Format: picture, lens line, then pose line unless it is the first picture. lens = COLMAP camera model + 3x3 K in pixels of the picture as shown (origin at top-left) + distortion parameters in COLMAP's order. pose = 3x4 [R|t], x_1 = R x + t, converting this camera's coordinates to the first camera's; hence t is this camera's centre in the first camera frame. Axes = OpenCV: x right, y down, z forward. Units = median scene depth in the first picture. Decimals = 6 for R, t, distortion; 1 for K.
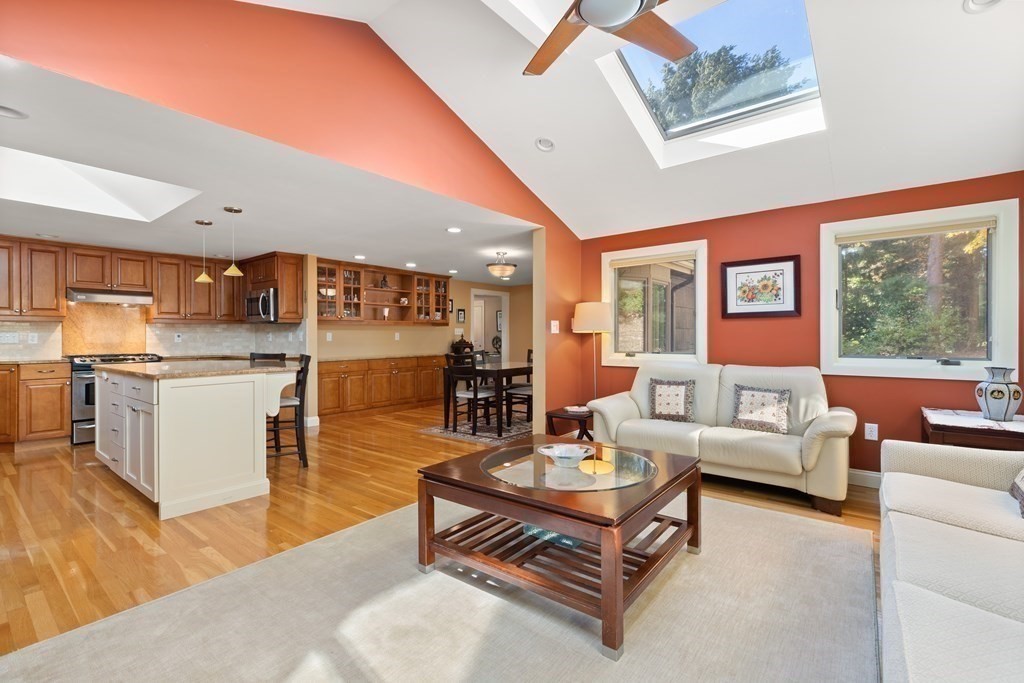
lens RADIAL K [[461.1, 0, 511.1], [0, 461.1, 341.3], [0, 0, 1]] dist [0.002282, 0.000281]
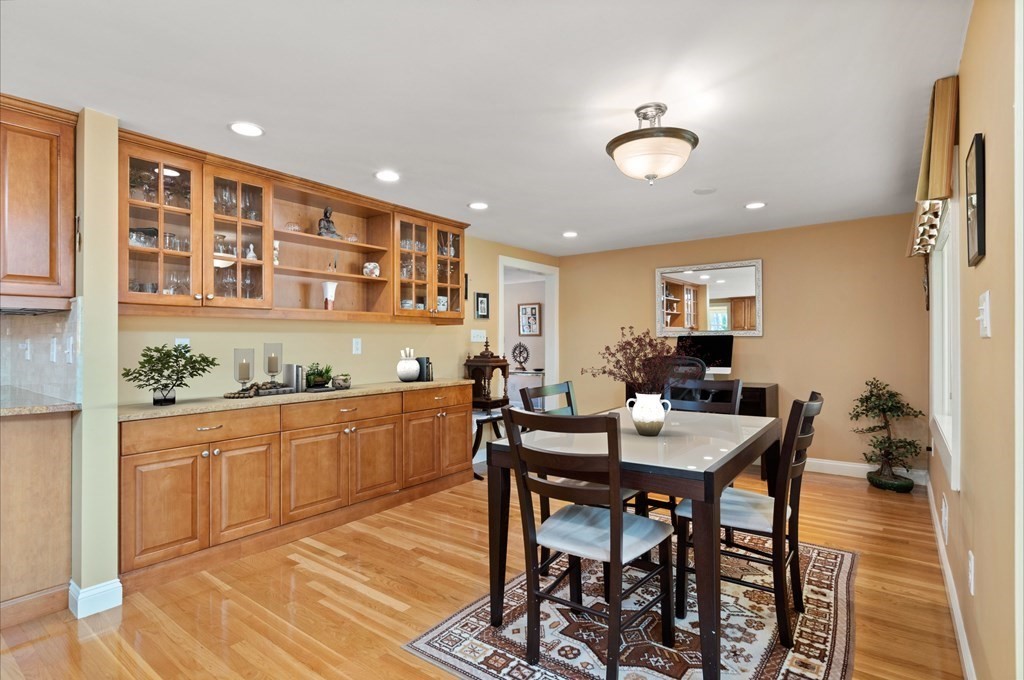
lens RADIAL K [[507.8, 0, 513.6], [0, 507.8, 338.4], [0, 0, 1]] dist [0.019229, 0.000167]
pose [[0.999344, -0.002498, 0.036134, -0.108960], [0.003170, 0.999823, -0.018553, -0.008327], [-0.036082, 0.018655, 0.999175, 0.486967]]
